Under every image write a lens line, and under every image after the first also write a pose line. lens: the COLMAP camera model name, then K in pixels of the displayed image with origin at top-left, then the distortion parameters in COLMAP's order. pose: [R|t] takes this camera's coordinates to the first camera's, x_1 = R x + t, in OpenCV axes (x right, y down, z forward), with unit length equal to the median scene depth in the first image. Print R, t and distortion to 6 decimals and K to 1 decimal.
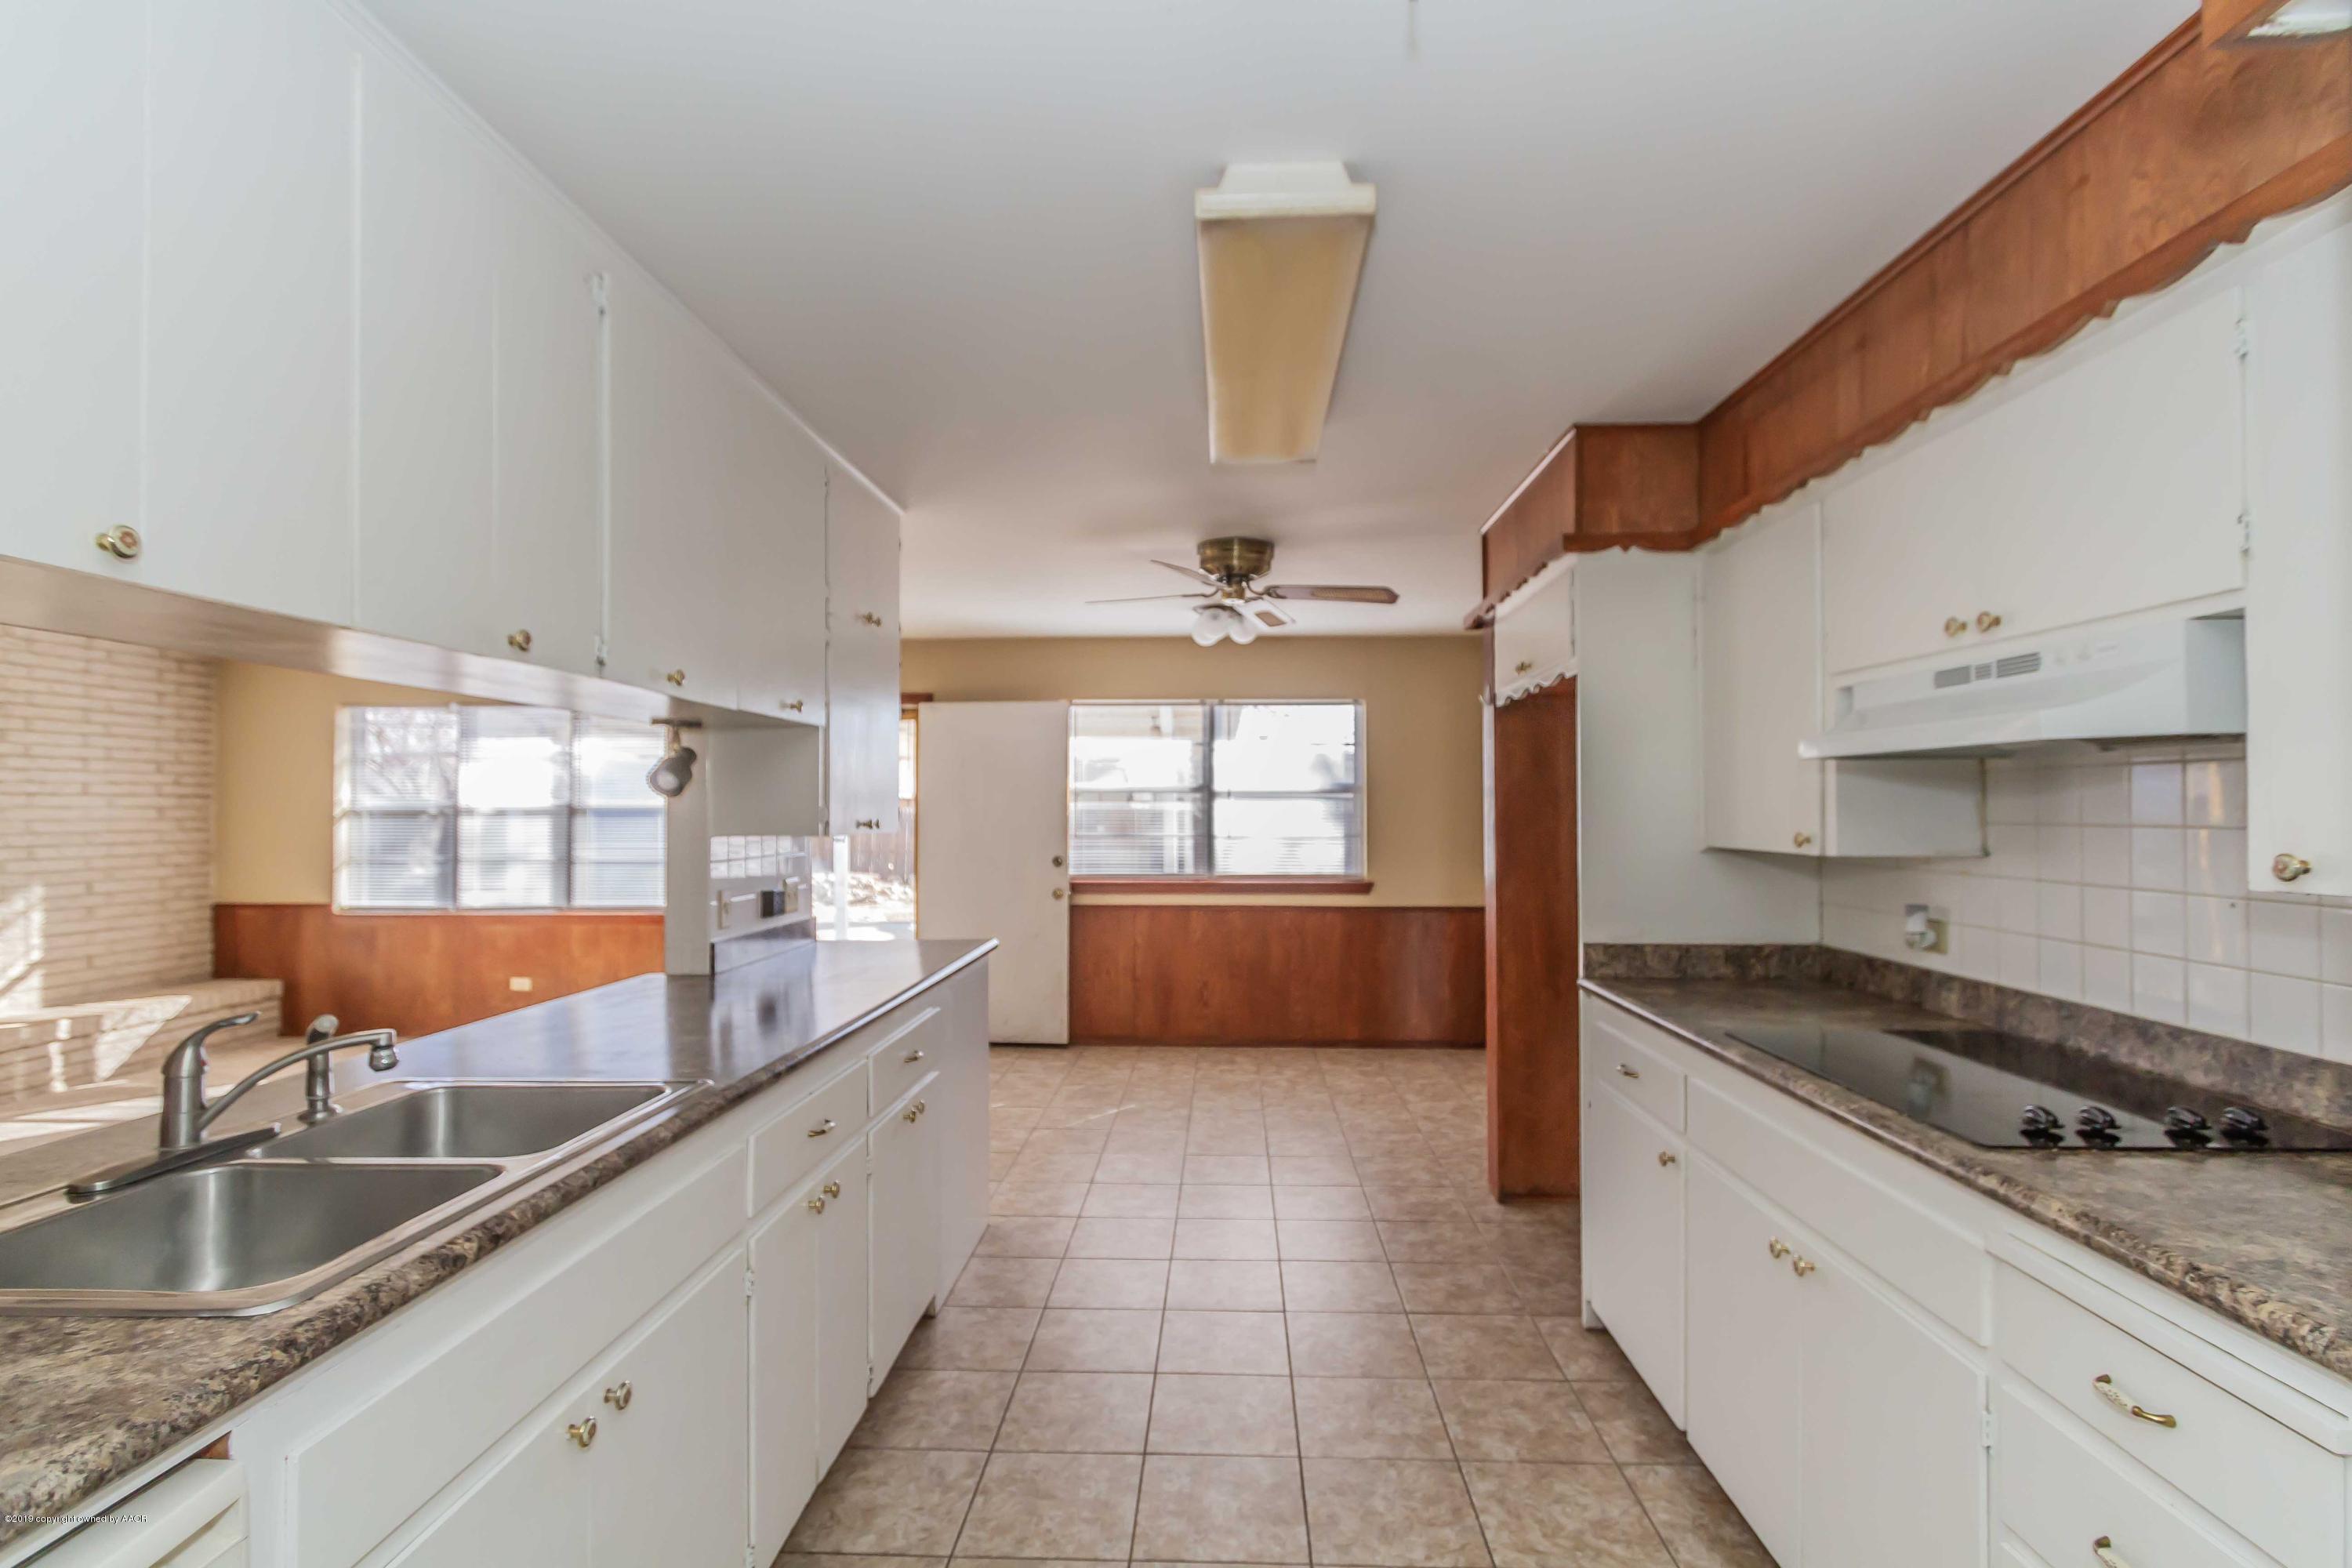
lens RADIAL K [[1095.2, 0, 1172.1], [0, 1095.2, 810.3], [0, 0, 1]] dist [-0.002931, -0.000721]
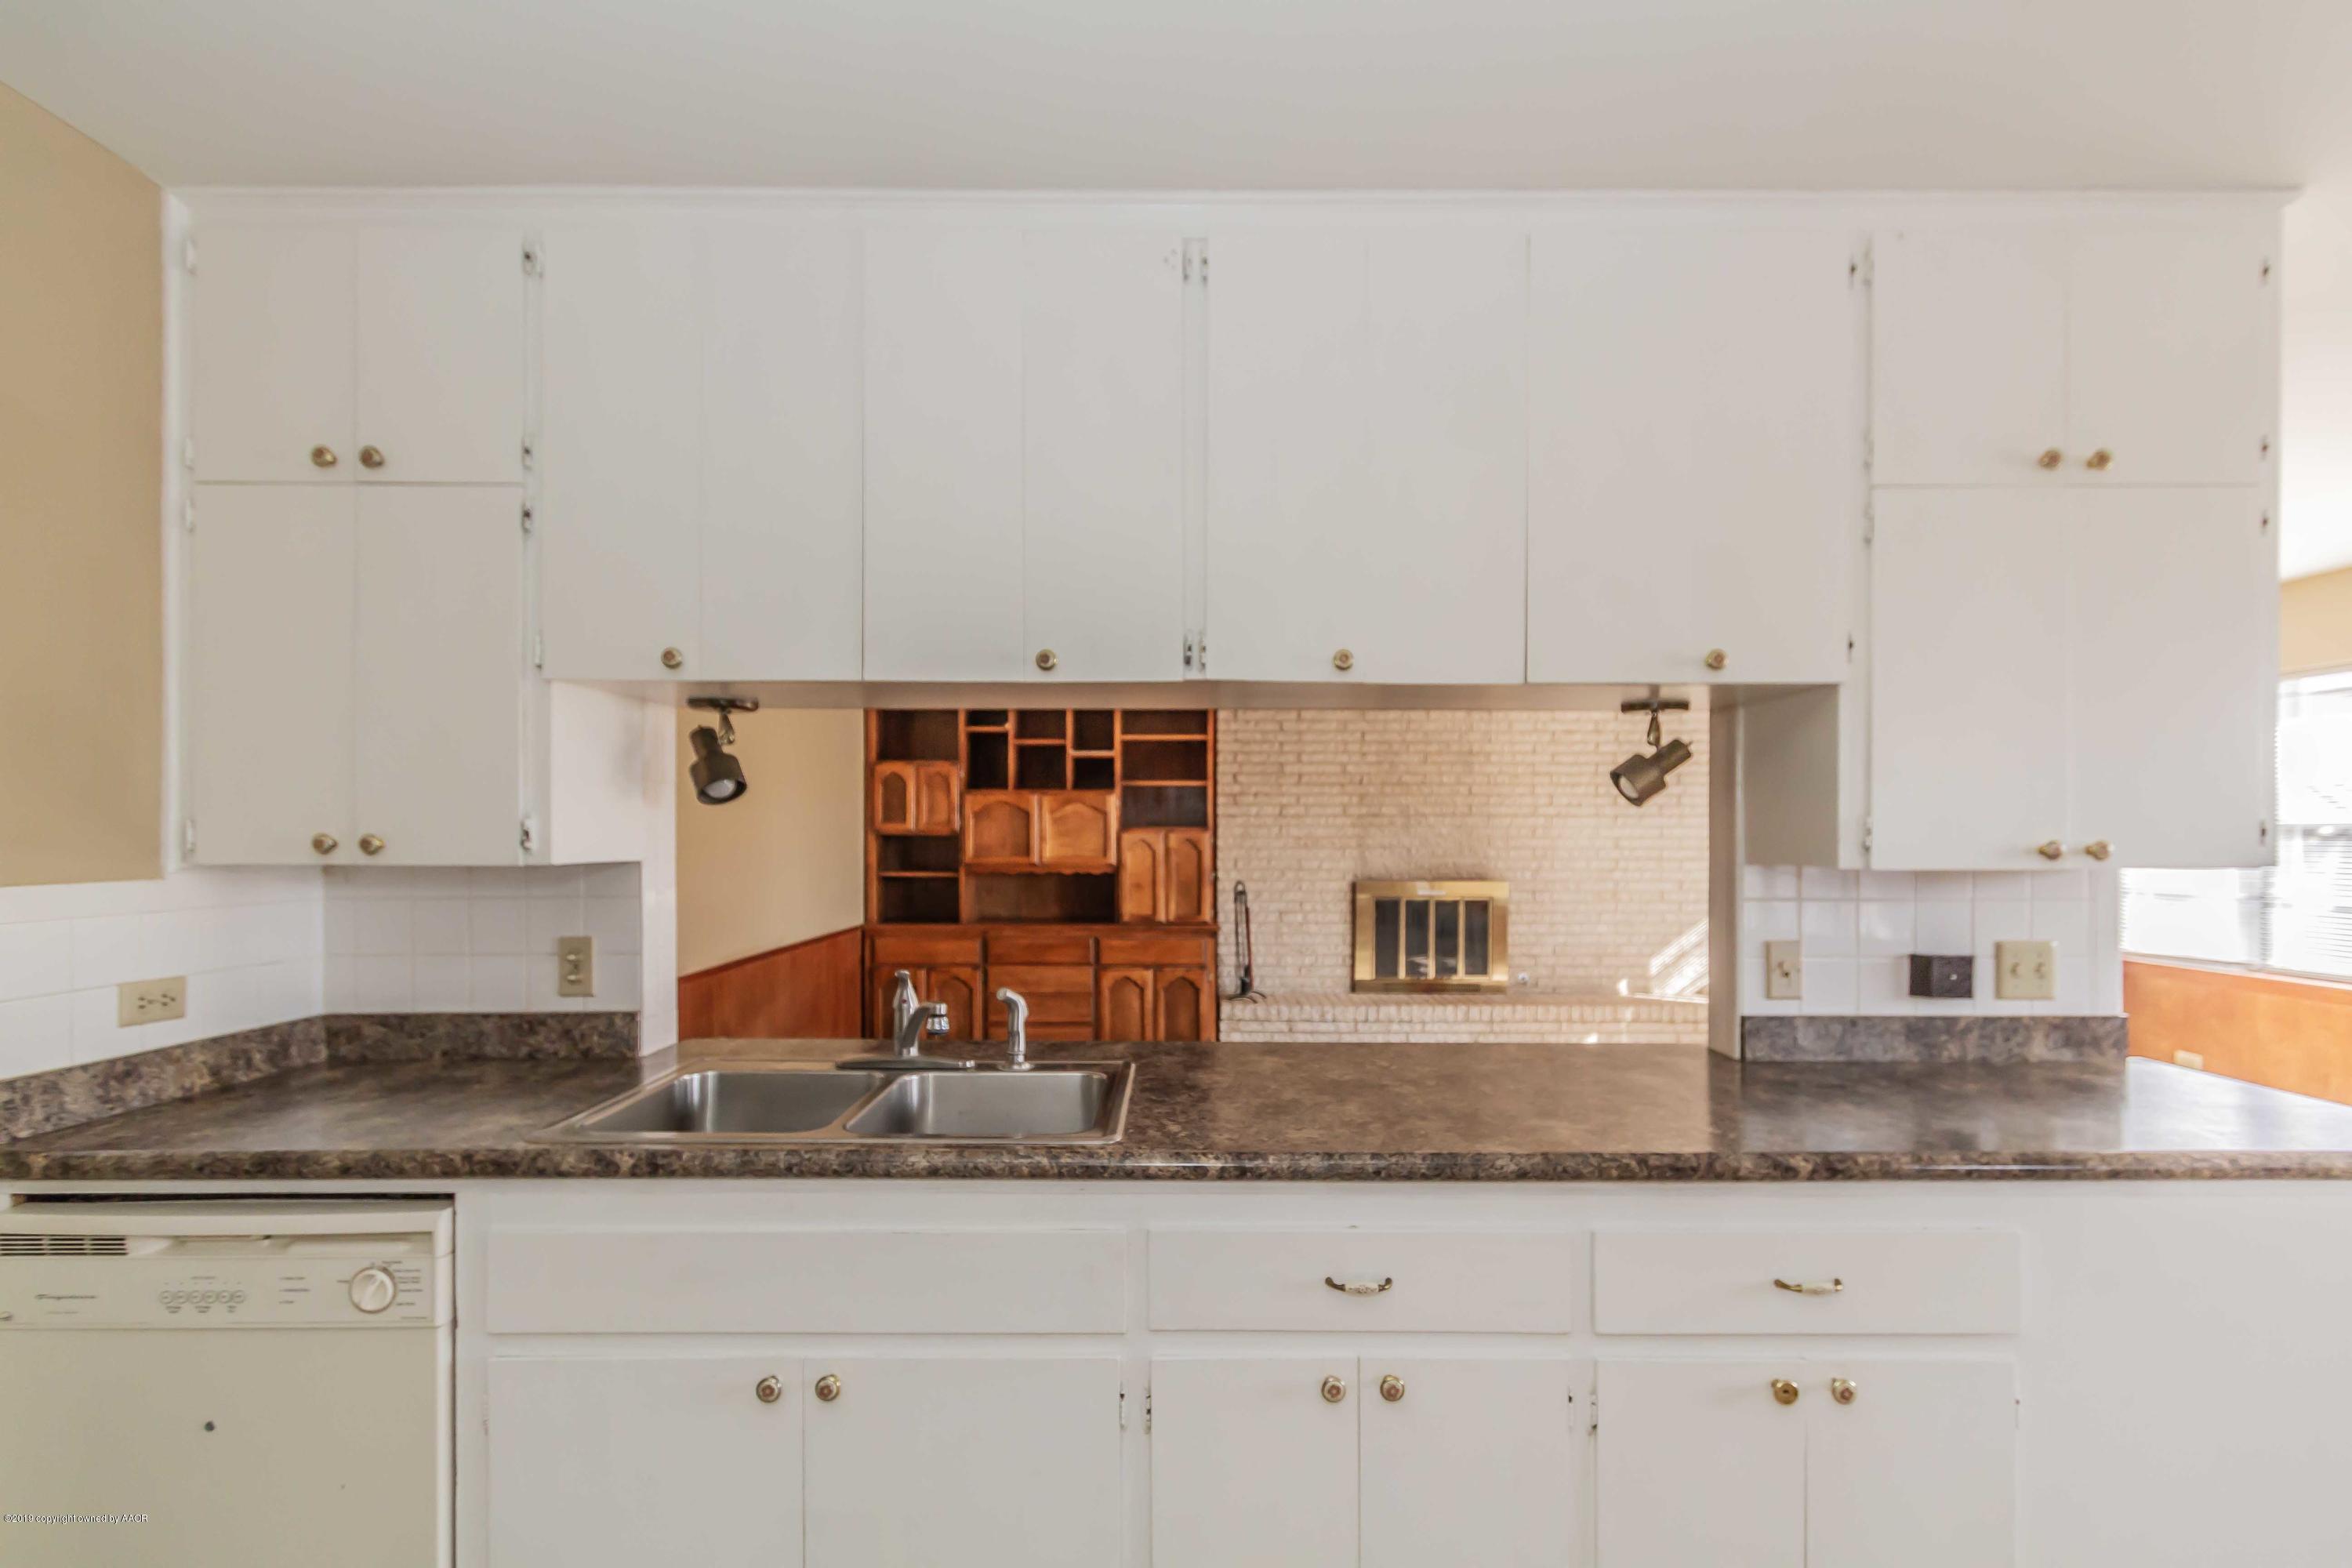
lens RADIAL K [[1081.9, 0, 1179.5], [0, 1081.9, 839.7], [0, 0, 1]] dist [-0.001762, -0.000307]
pose [[0.044803, 0.009273, -0.998953, 0.129934], [-0.001943, 0.999956, 0.009195, 0.001952], [0.998994, 0.001529, 0.044819, 0.317602]]
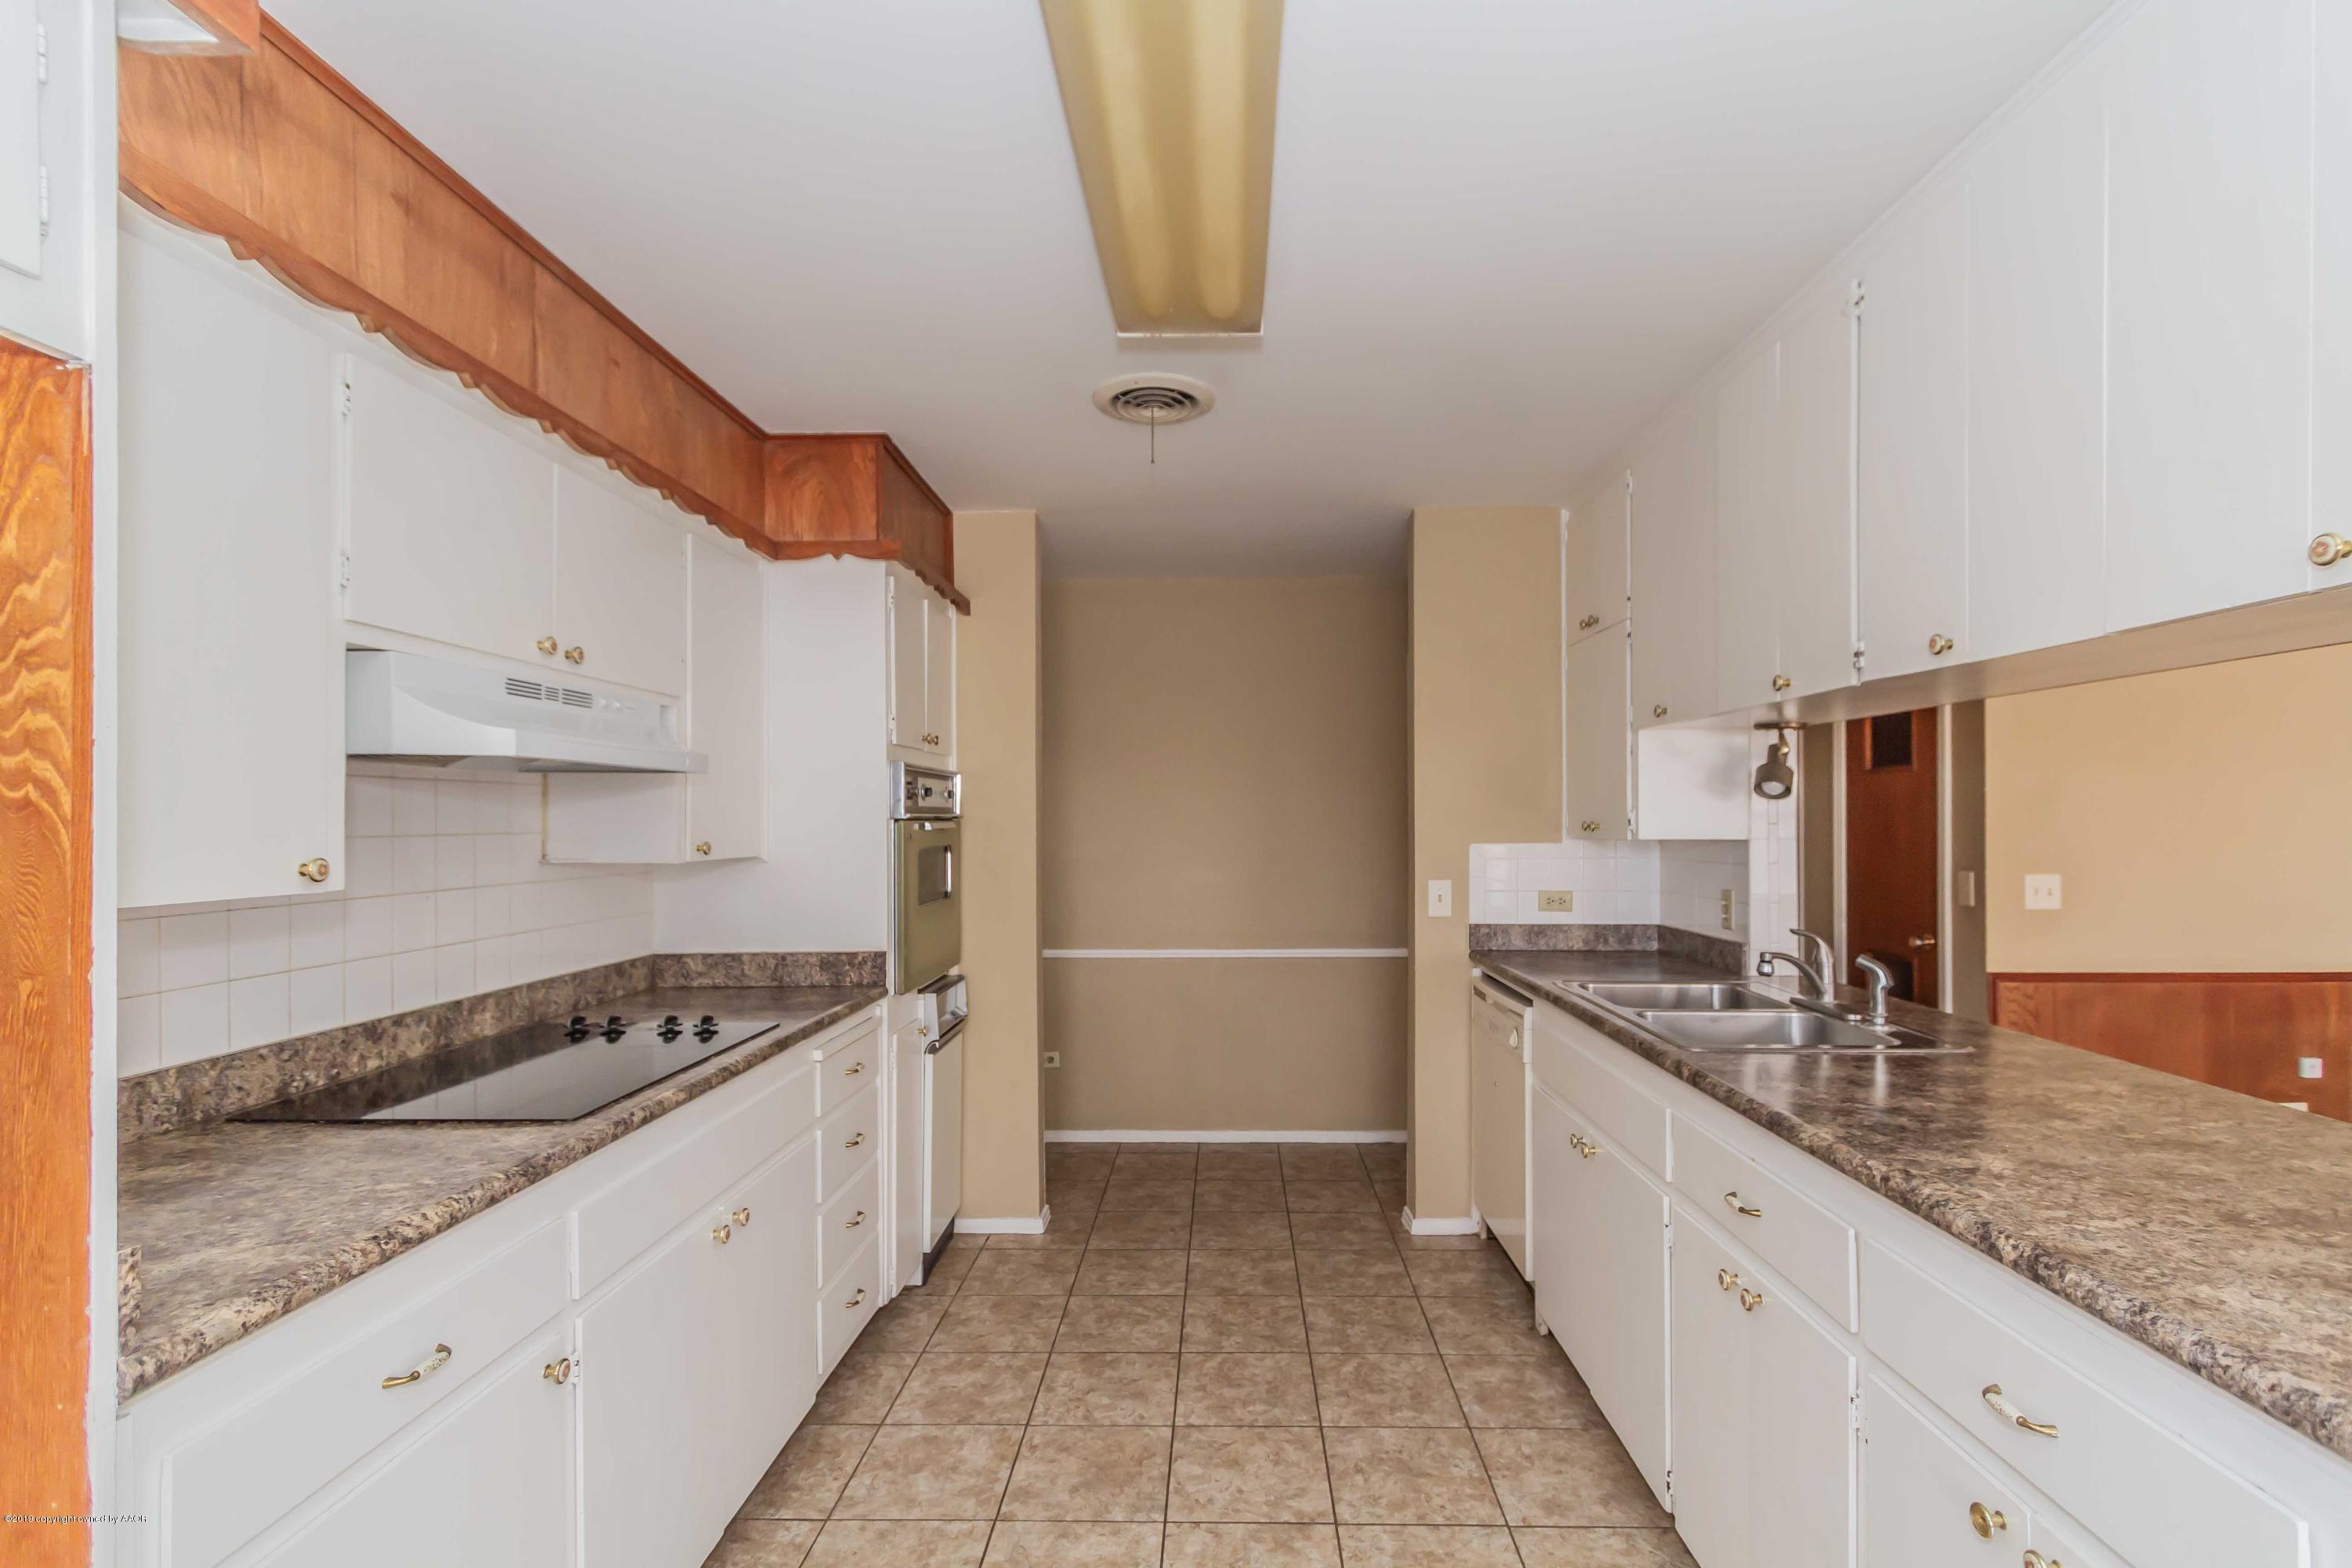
lens RADIAL K [[1071.7, 0, 1177.7], [0, 1071.7, 806.4], [0, 0, 1]] dist [-0.000223, -0.000839]
pose [[-0.999933, 0.007639, -0.008656, 0.039187], [0.007720, 0.999927, -0.009283, 0.000176], [0.008585, -0.009349, -0.999919, 0.656778]]
